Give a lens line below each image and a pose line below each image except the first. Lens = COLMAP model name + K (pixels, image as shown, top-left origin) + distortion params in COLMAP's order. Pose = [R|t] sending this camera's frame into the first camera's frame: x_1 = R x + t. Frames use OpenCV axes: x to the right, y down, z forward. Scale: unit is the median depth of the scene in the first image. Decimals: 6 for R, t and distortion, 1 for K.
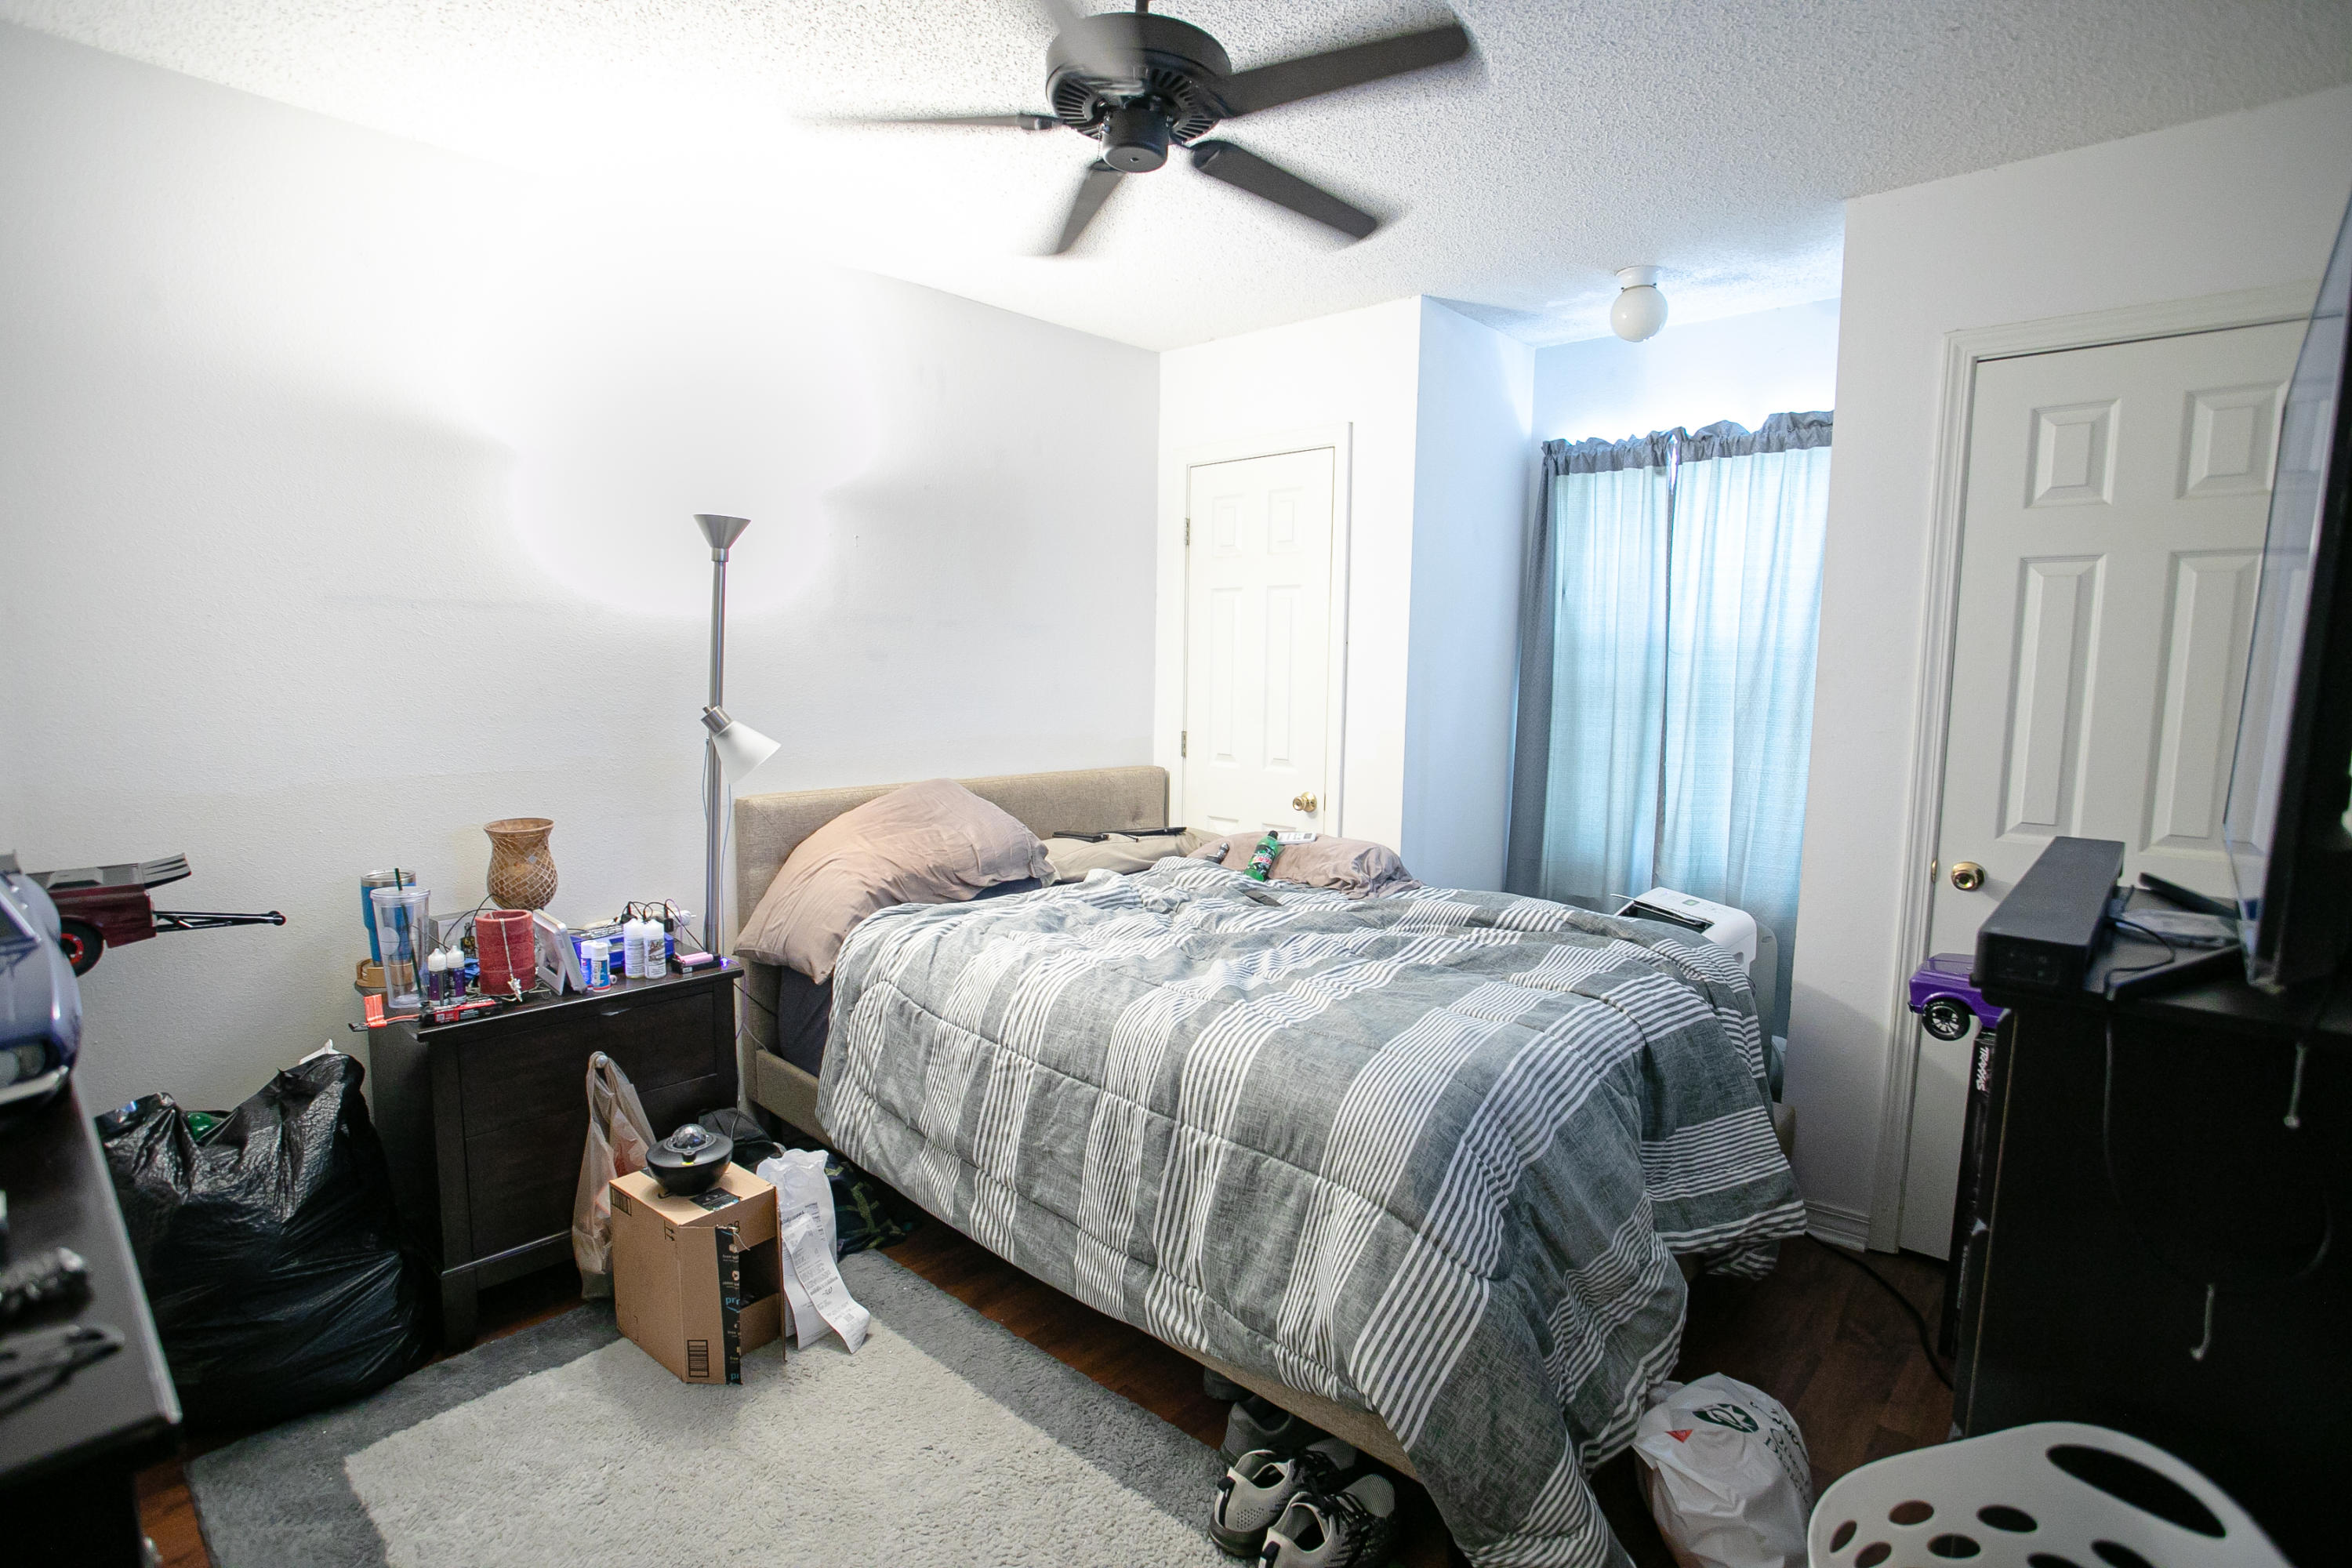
lens RADIAL K [[1147.8, 0, 1174.6], [0, 1147.8, 790.2], [0, 0, 1]] dist [-0.087366, 0.045966]
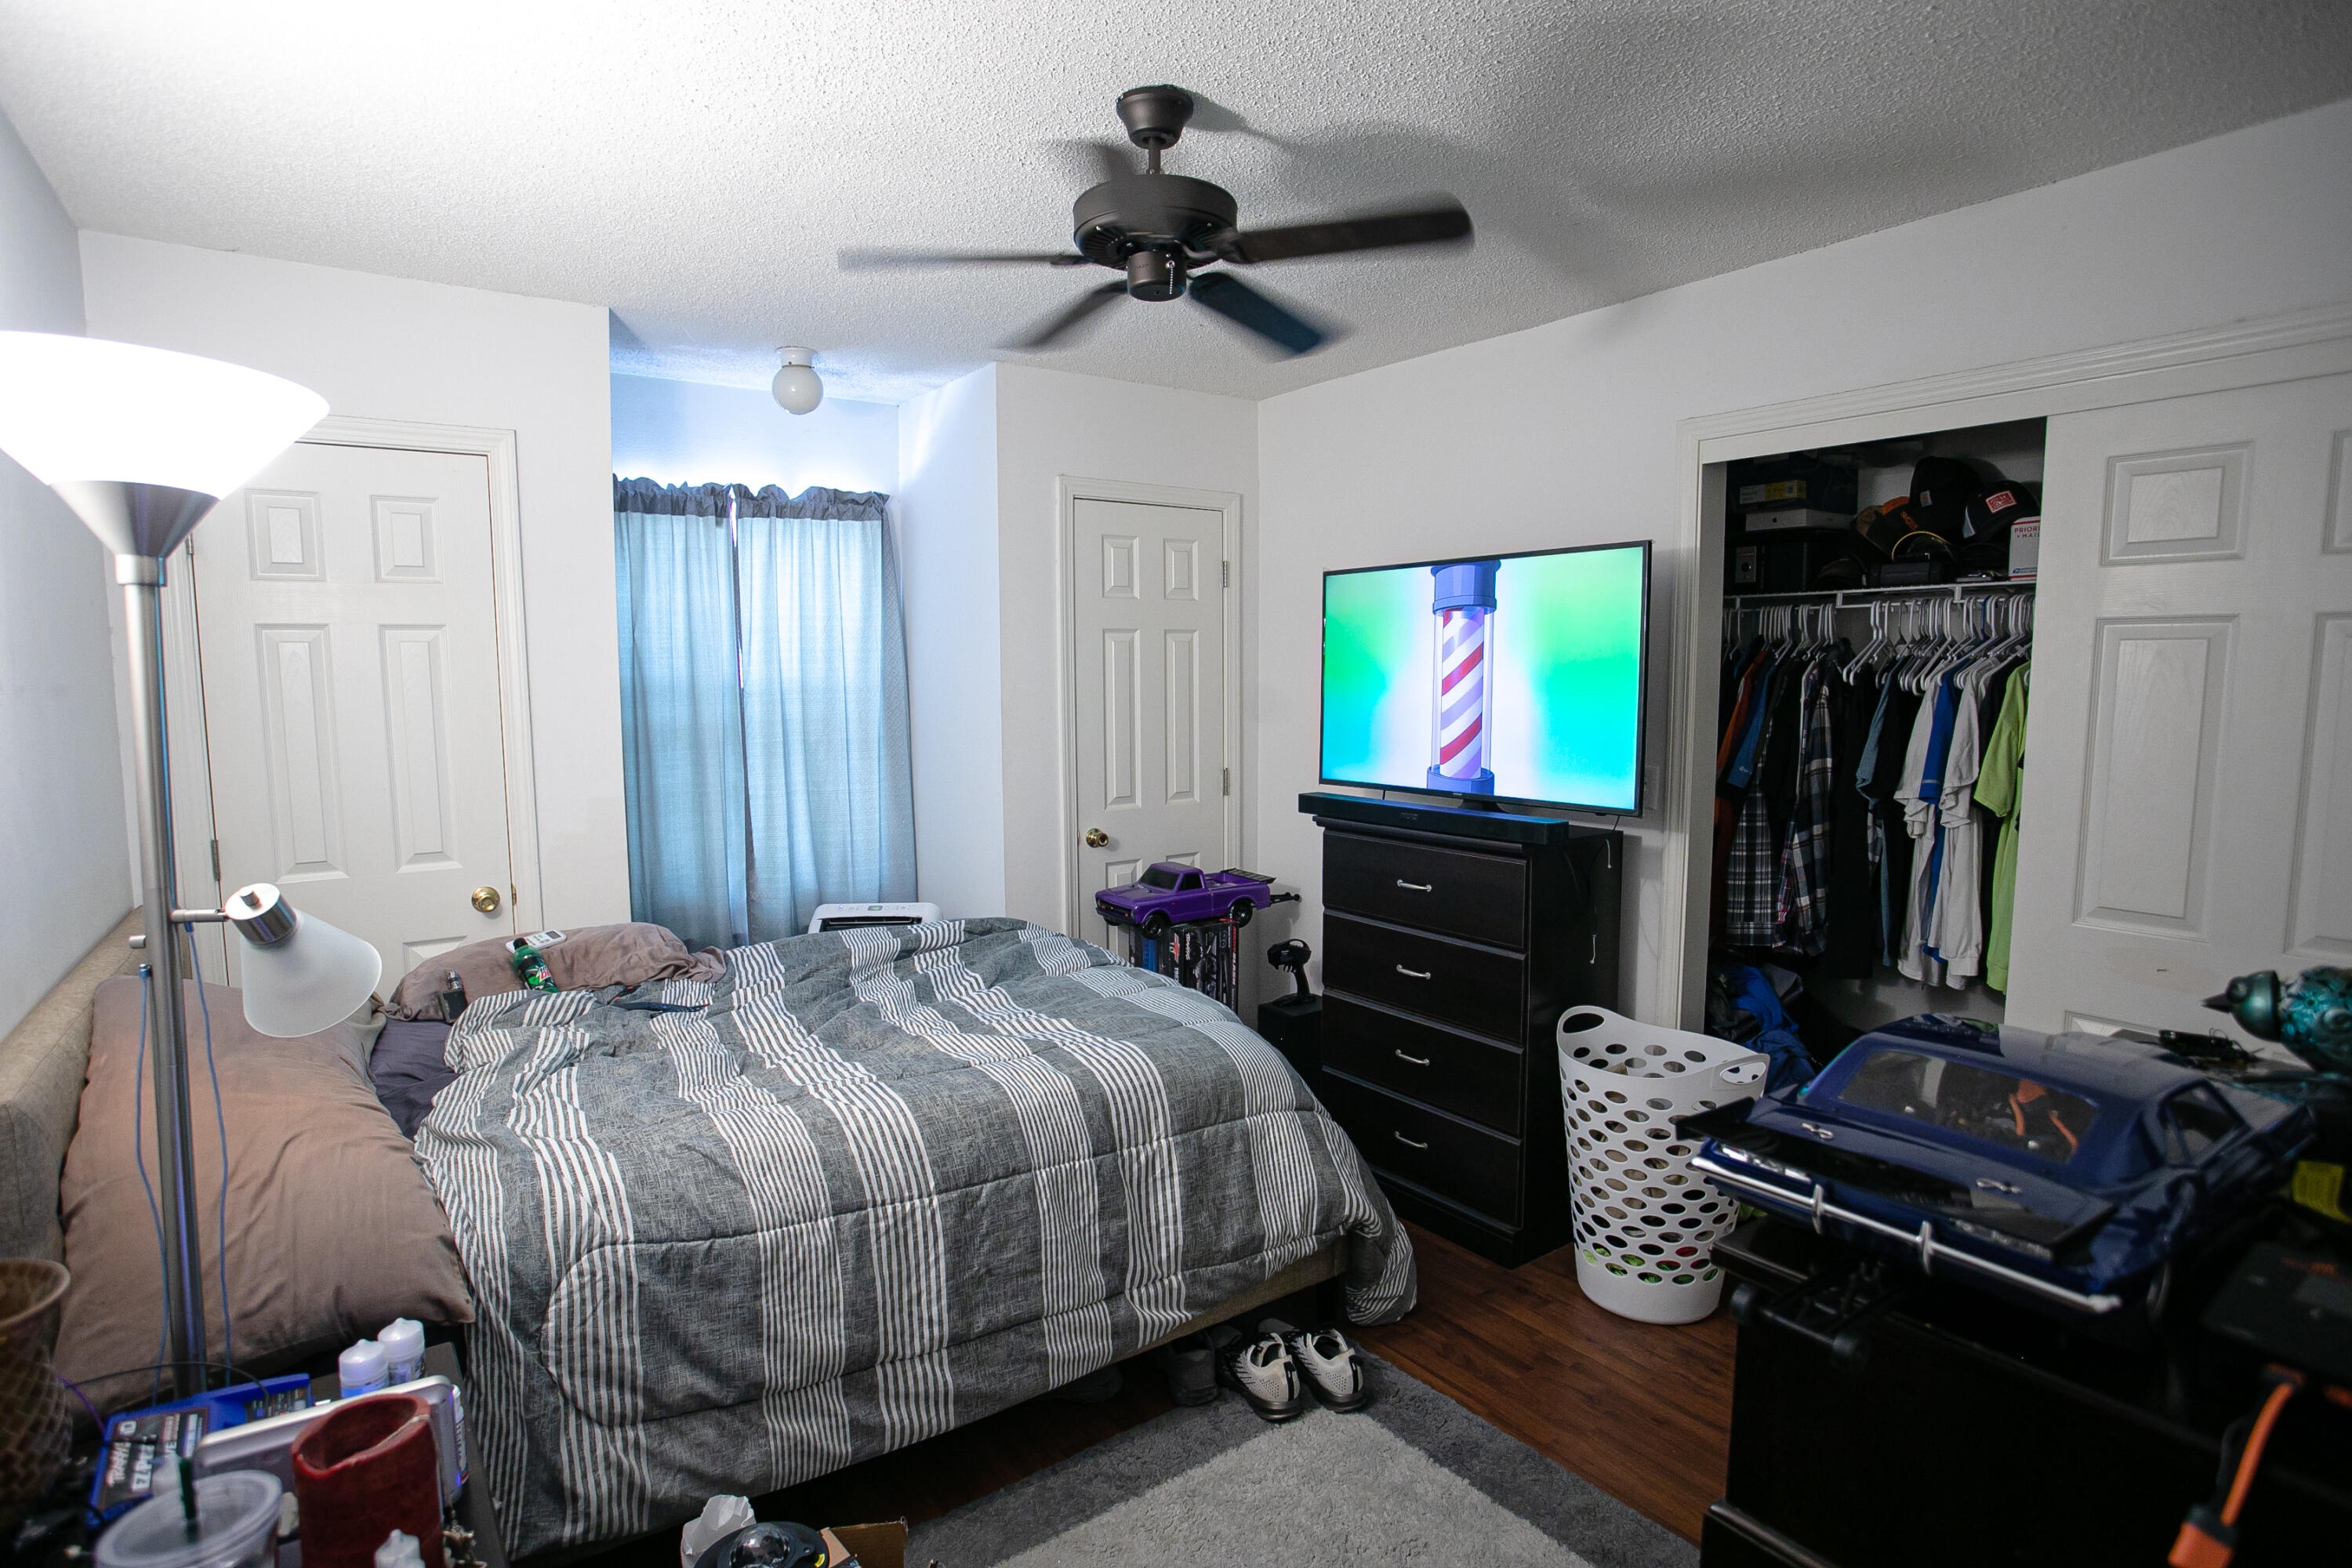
lens RADIAL K [[1220.4, 0, 1179.5], [0, 1220.4, 792.0], [0, 0, 1]] dist [-0.039630, 0.001447]
pose [[0.202083, -0.110241, 0.973144, -0.857615], [0.116210, 0.989324, 0.087942, -0.118039], [-0.972449, 0.095317, 0.212737, 0.516839]]
